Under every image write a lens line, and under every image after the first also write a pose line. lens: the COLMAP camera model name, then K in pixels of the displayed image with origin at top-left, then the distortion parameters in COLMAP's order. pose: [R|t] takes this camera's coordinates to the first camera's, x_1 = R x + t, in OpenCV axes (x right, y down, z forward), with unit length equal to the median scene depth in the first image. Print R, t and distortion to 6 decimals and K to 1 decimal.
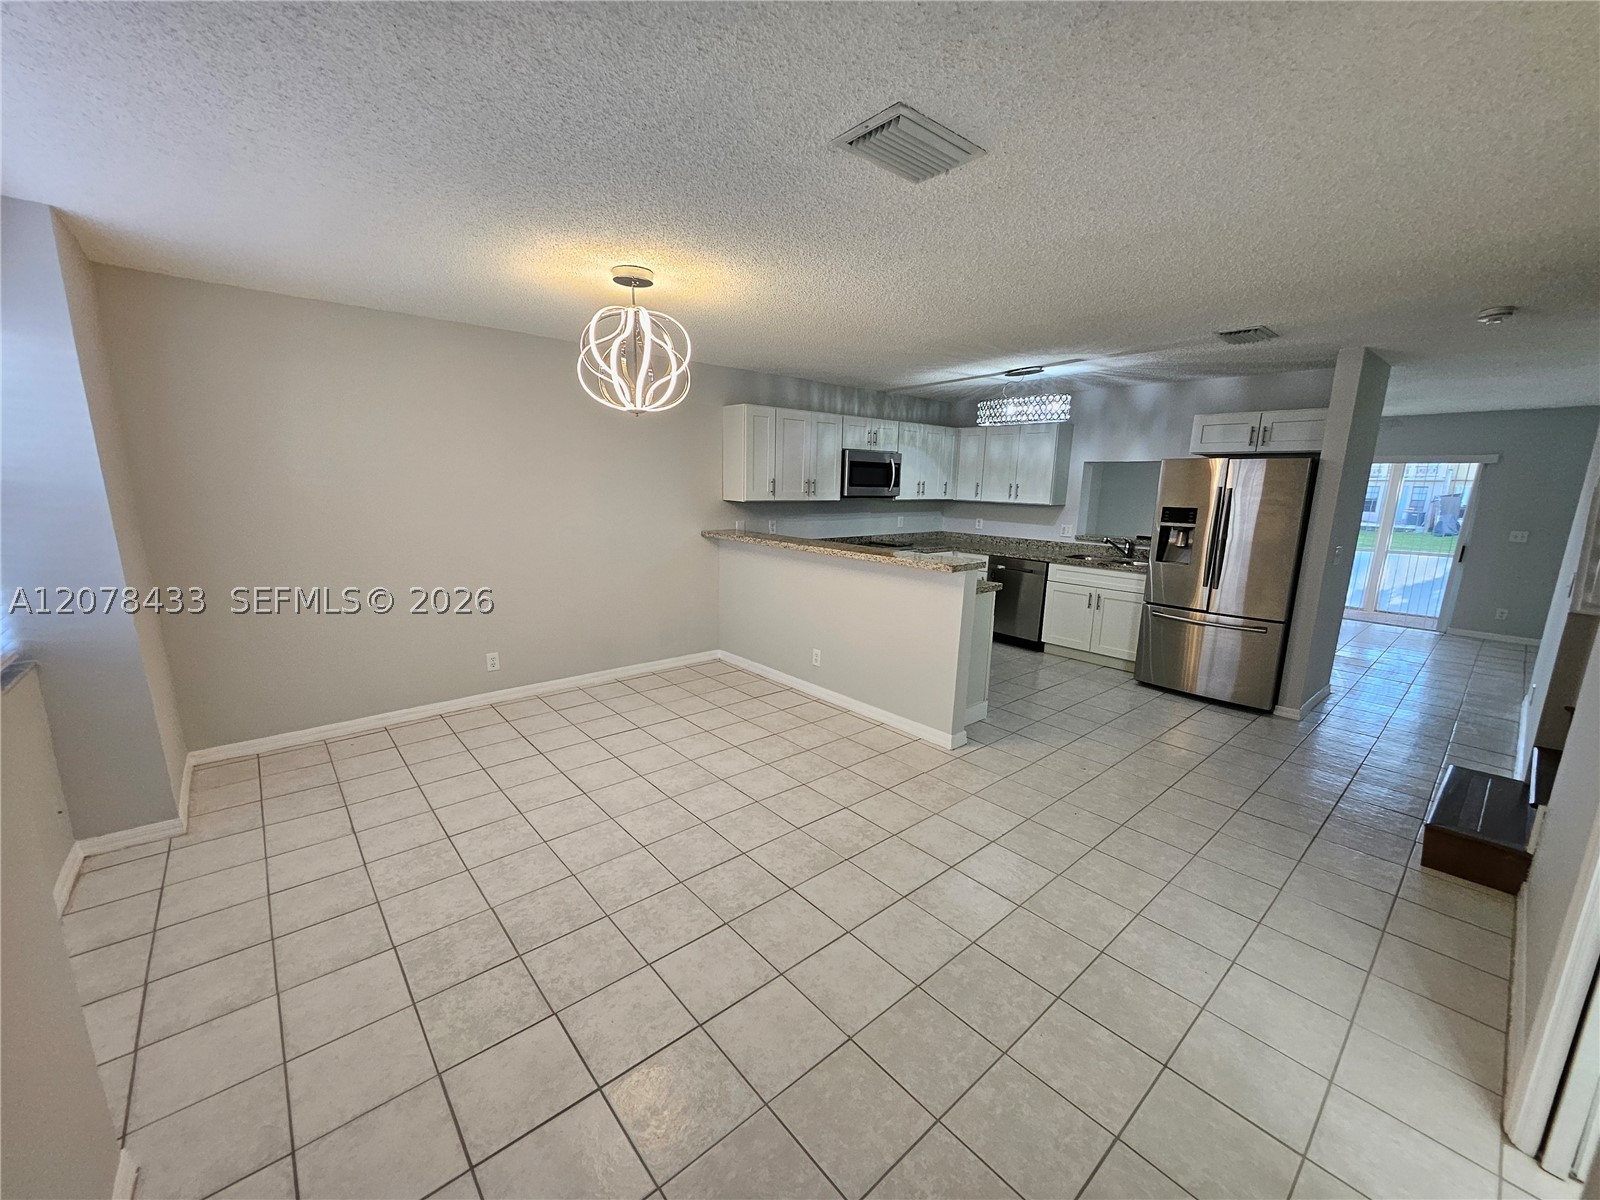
lens RADIAL K [[630.1, 0, 789.8], [0, 630.1, 605.4], [0, 0, 1]] dist [-0.005784, 0.000518]
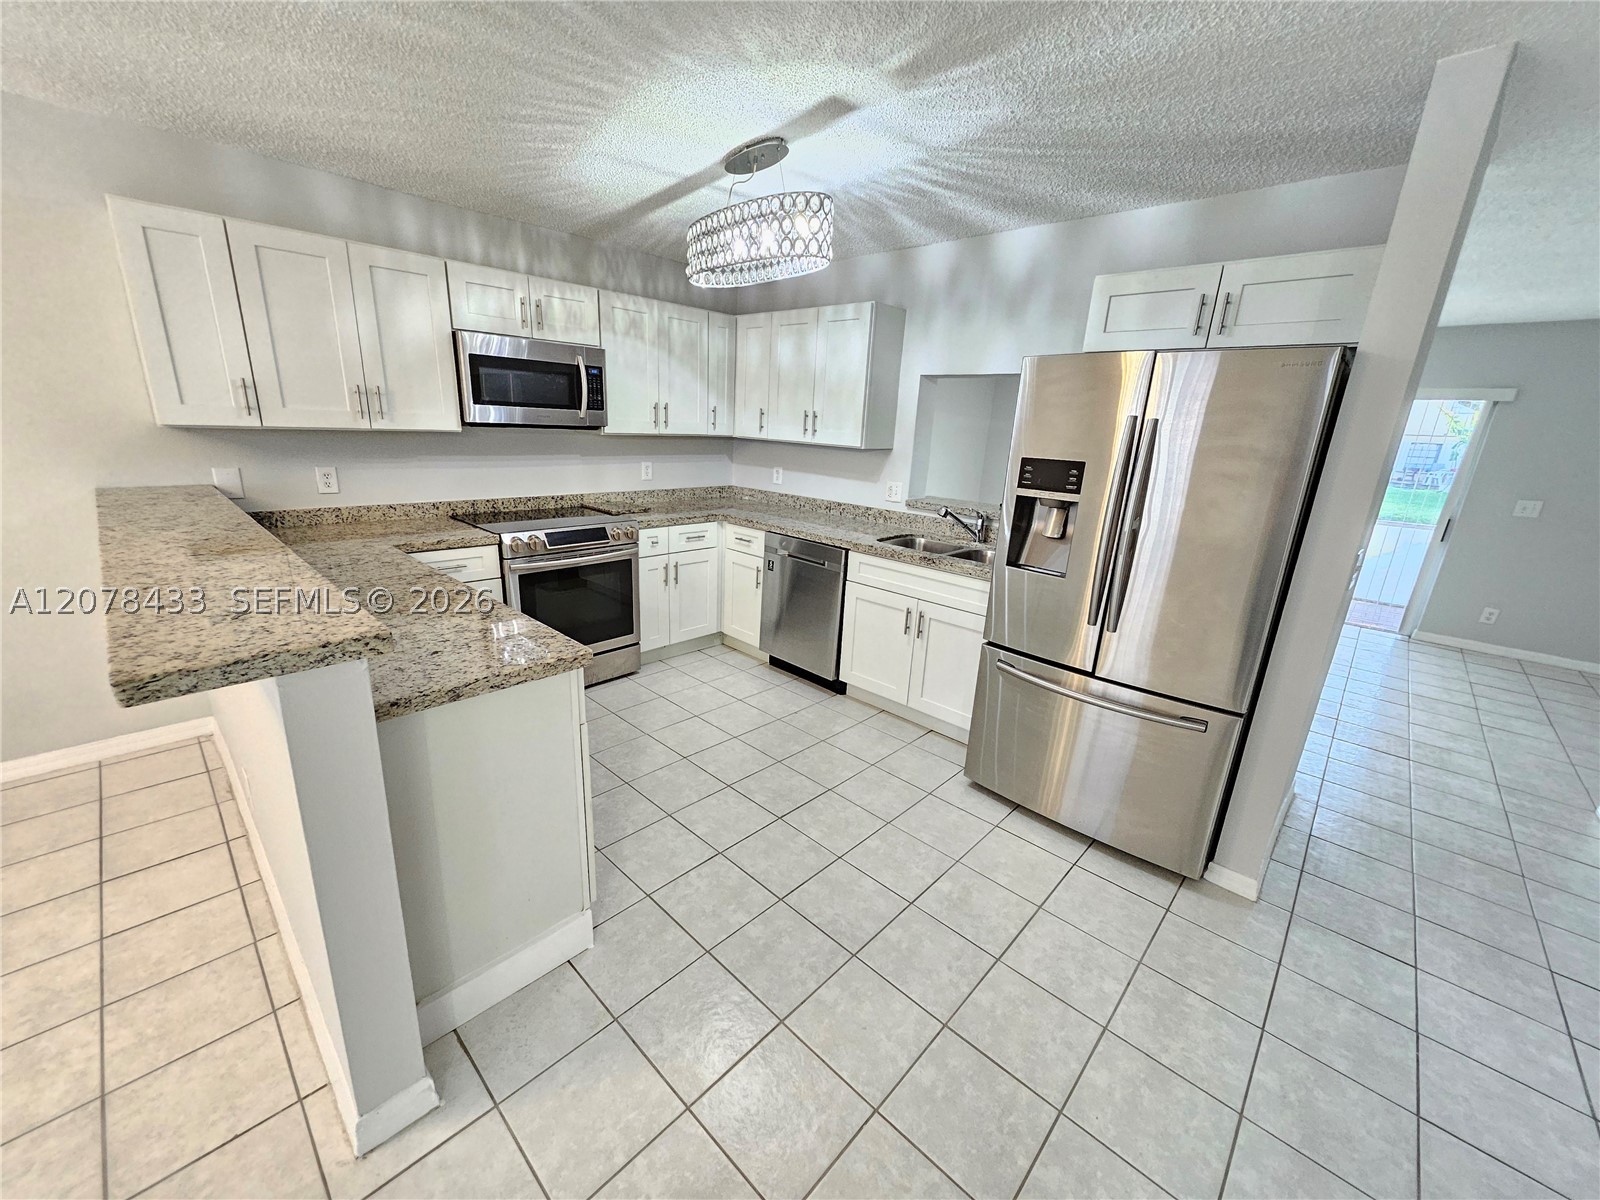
lens RADIAL K [[630.1, 0, 790.5], [0, 630.1, 612.9], [0, 0, 1]] dist [-0.005784, 0.000518]
pose [[0.994518, -0.005589, 0.104414, 0.359693], [-0.005410, 0.994483, 0.104761, -0.085591], [-0.104424, -0.104751, 0.989001, 0.516742]]
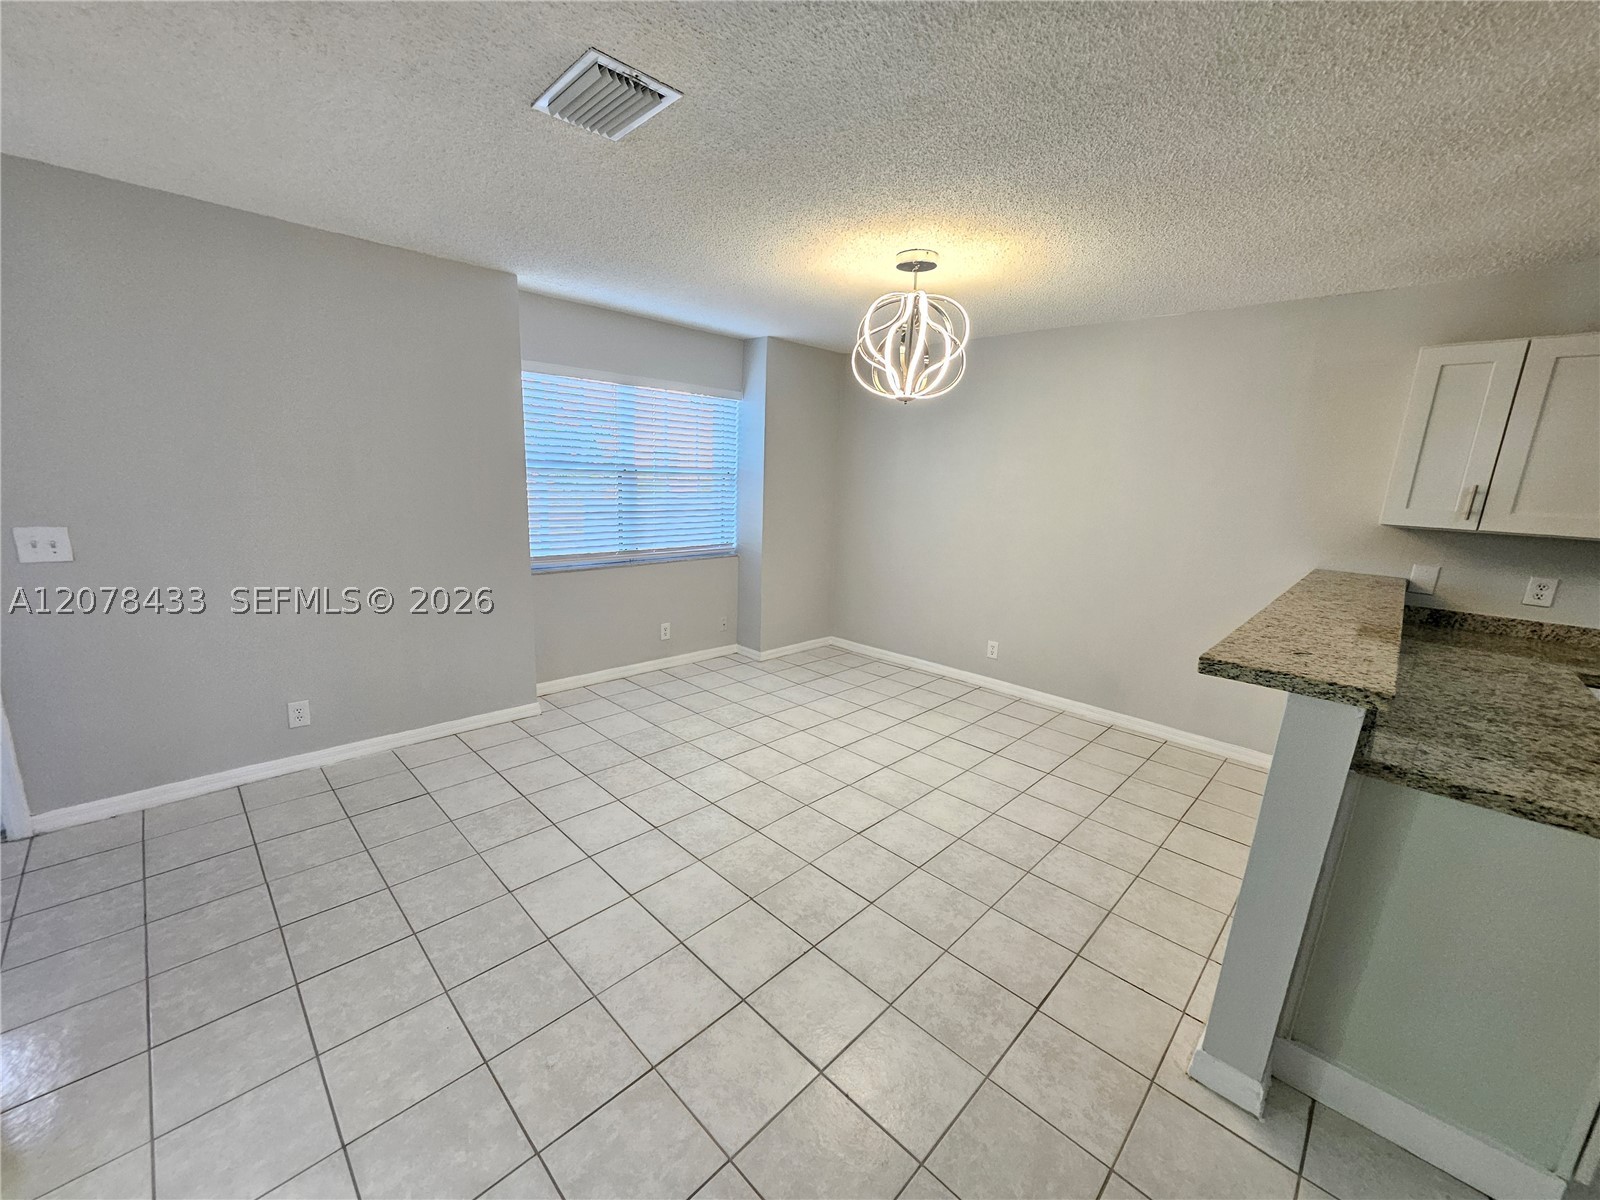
lens RADIAL K [[630.1, 0, 789.0], [0, 630.1, 596.0], [0, 0, 1]] dist [-0.005784, 0.000518]
pose [[0.082292, 0.179980, -0.980222, 0.472218], [-0.233266, 0.959715, 0.156631, -0.075152], [0.968925, 0.215763, 0.120960, 0.471159]]
